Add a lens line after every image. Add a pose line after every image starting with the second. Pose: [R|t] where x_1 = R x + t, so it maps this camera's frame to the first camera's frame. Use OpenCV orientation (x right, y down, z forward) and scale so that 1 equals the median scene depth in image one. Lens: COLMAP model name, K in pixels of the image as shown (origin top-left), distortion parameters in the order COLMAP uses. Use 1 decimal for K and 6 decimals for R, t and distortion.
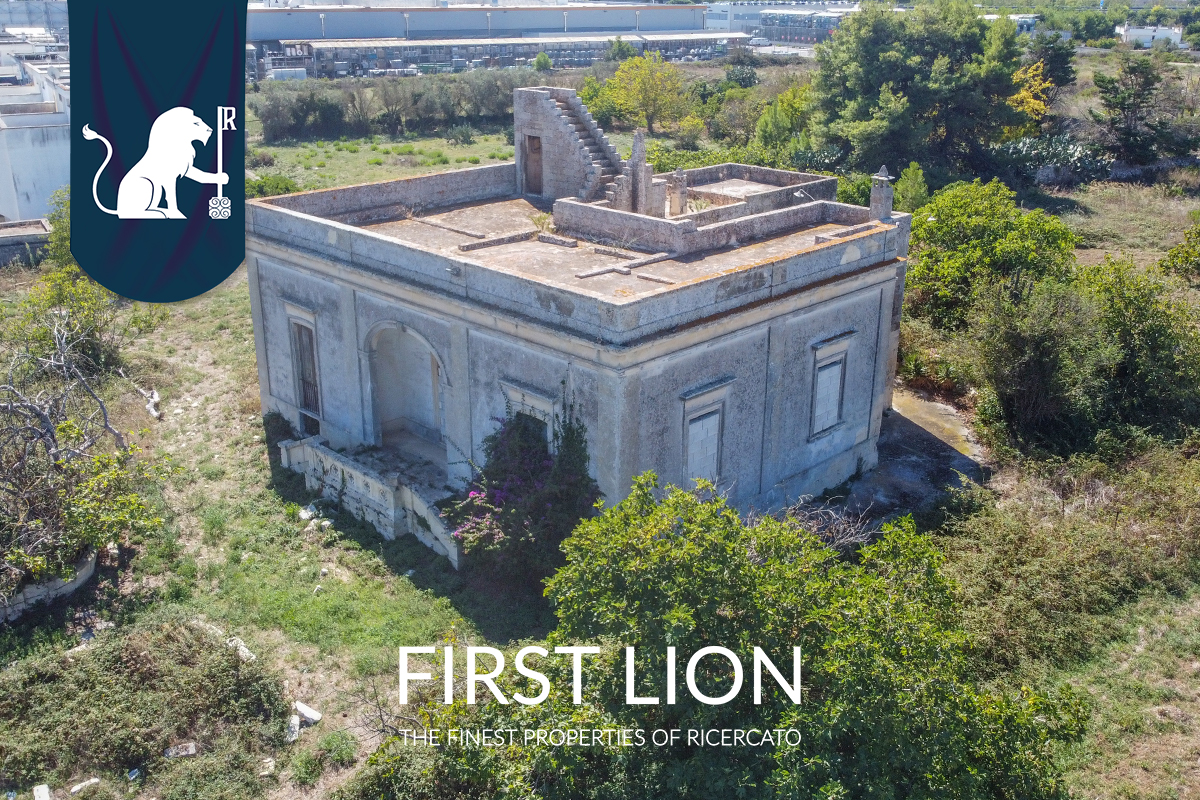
lens RADIAL K [[1170.3, 0, 612.5], [0, 1170.3, 369.7], [0, 0, 1]] dist [0.008703, -0.030220]
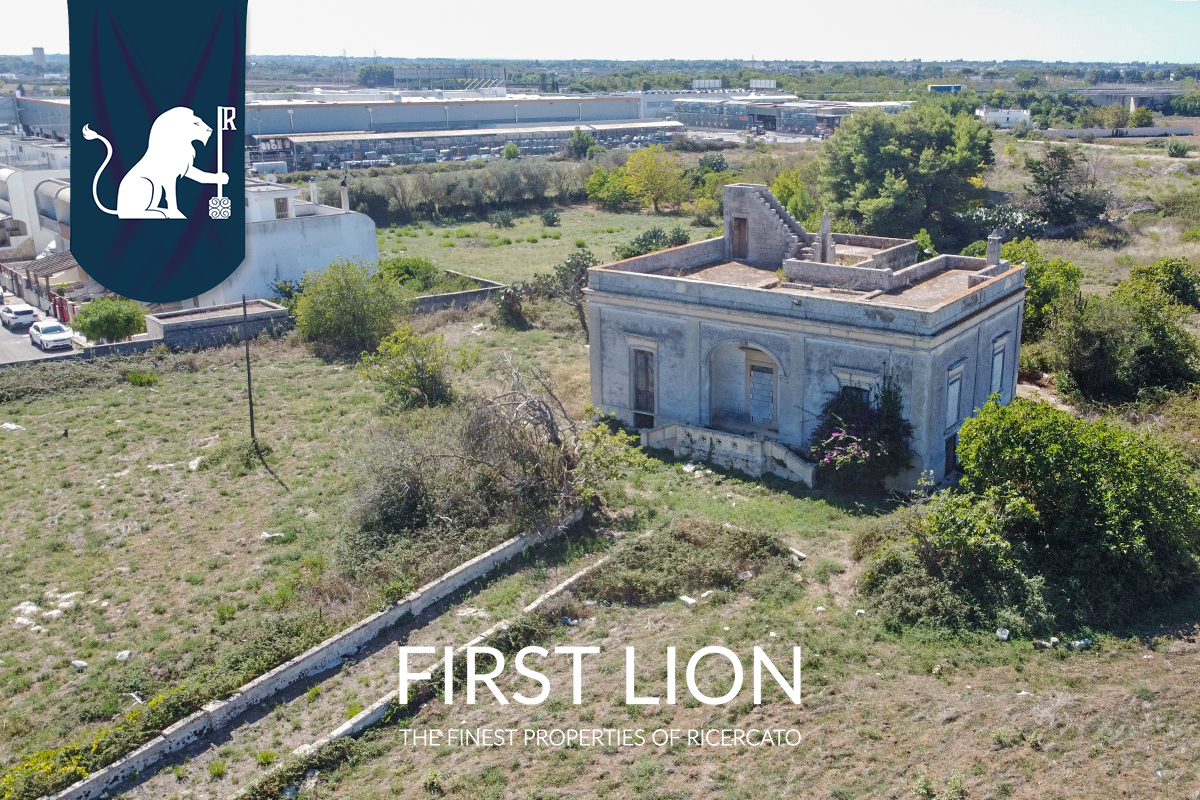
lens RADIAL K [[1202.4, 0, 706.6], [0, 1202.4, 375.0], [0, 0, 1]] dist [0.002394, -0.013854]
pose [[0.975493, -0.058633, 0.212073, -0.453613], [0.071631, 0.995962, -0.054125, 0.070997], [-0.208043, 0.067989, 0.975754, -0.431350]]
